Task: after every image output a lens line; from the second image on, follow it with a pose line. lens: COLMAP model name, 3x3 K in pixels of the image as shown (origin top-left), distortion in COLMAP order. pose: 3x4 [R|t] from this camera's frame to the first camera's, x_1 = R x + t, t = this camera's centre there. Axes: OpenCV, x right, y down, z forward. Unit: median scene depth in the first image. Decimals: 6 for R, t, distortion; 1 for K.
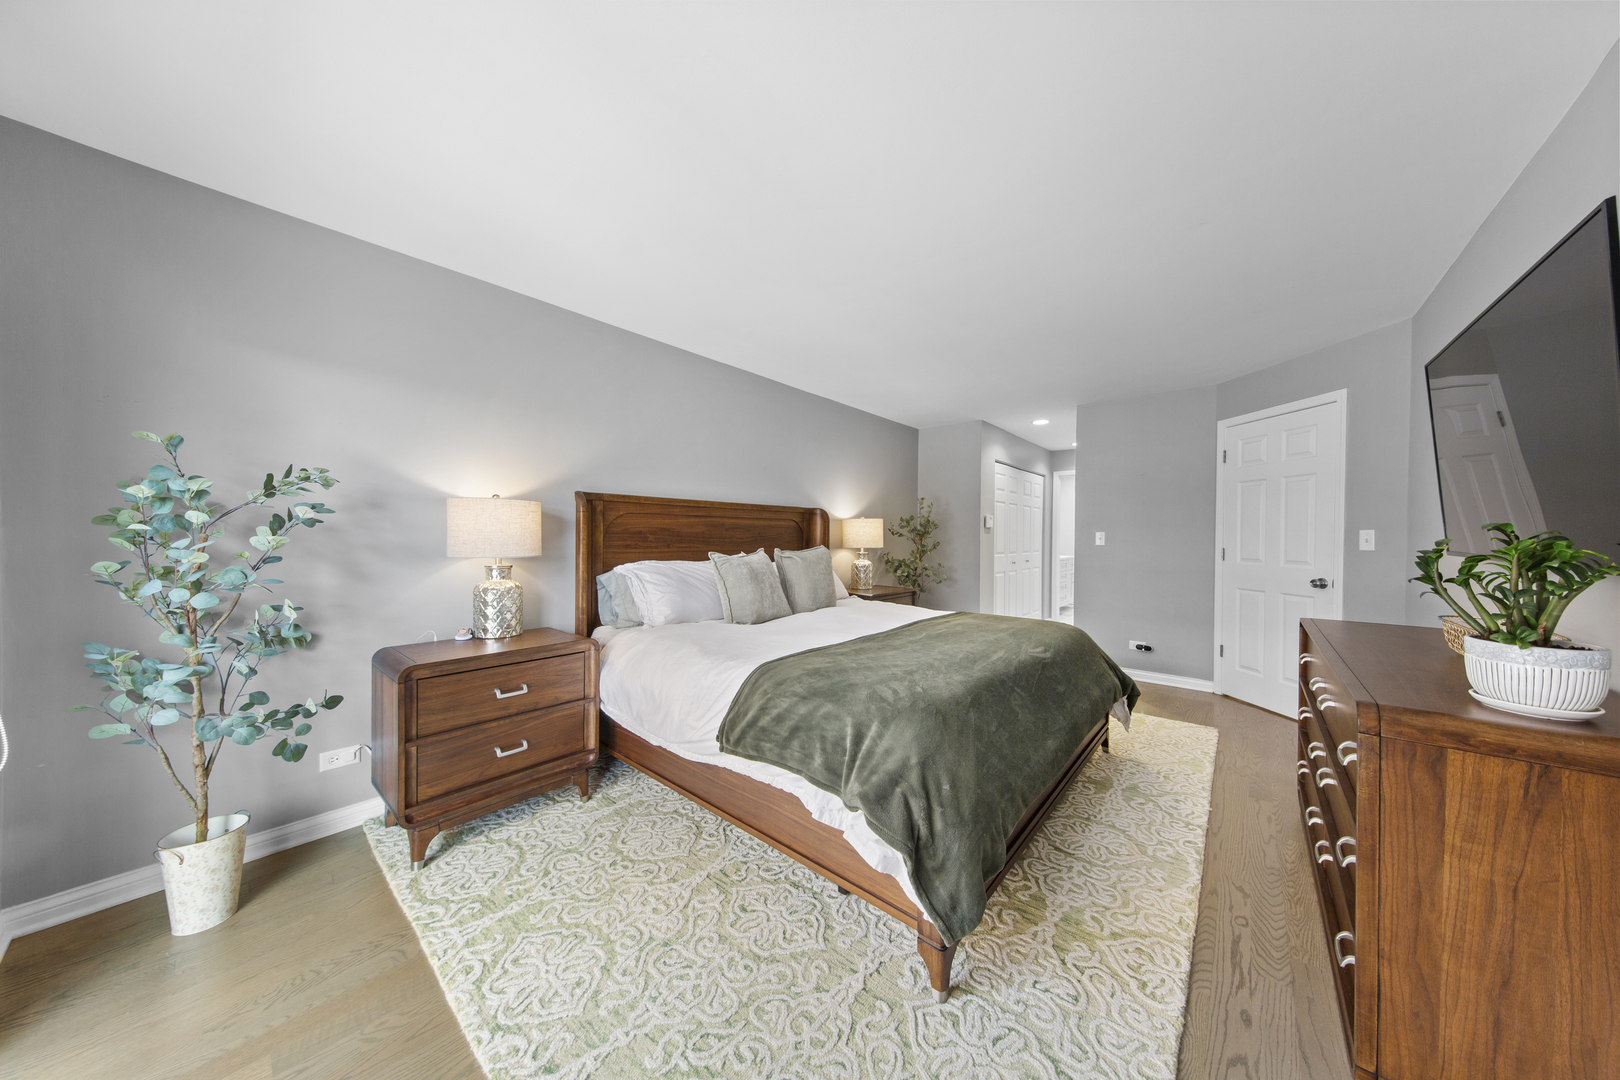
lens RADIAL K [[505.9, 0, 817.5], [0, 505.9, 543.5], [0, 0, 1]] dist [0.006281, -0.000115]
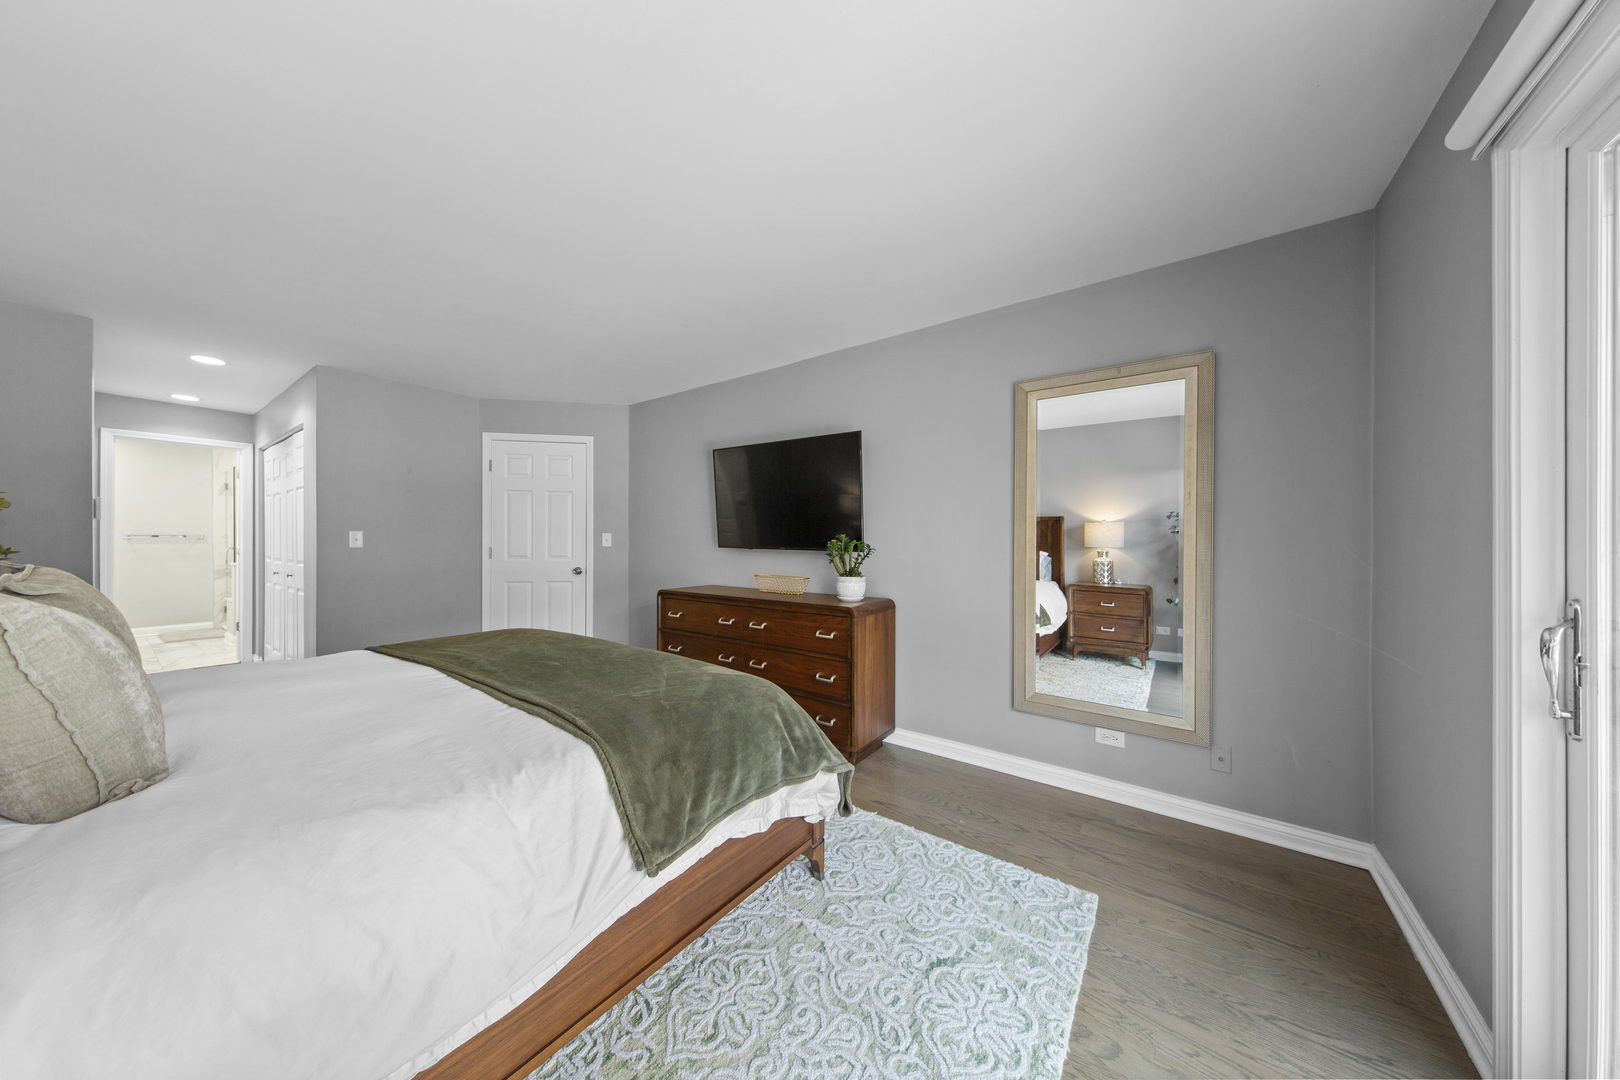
lens RADIAL K [[505.9, 0, 817.5], [0, 505.9, 543.5], [0, 0, 1]] dist [0.006281, -0.000115]
pose [[-0.072499, -0.013051, 0.997283, -1.076851], [0.009983, 0.999855, 0.013811, -0.022907], [-0.997319, 0.010957, -0.072358, 1.065694]]
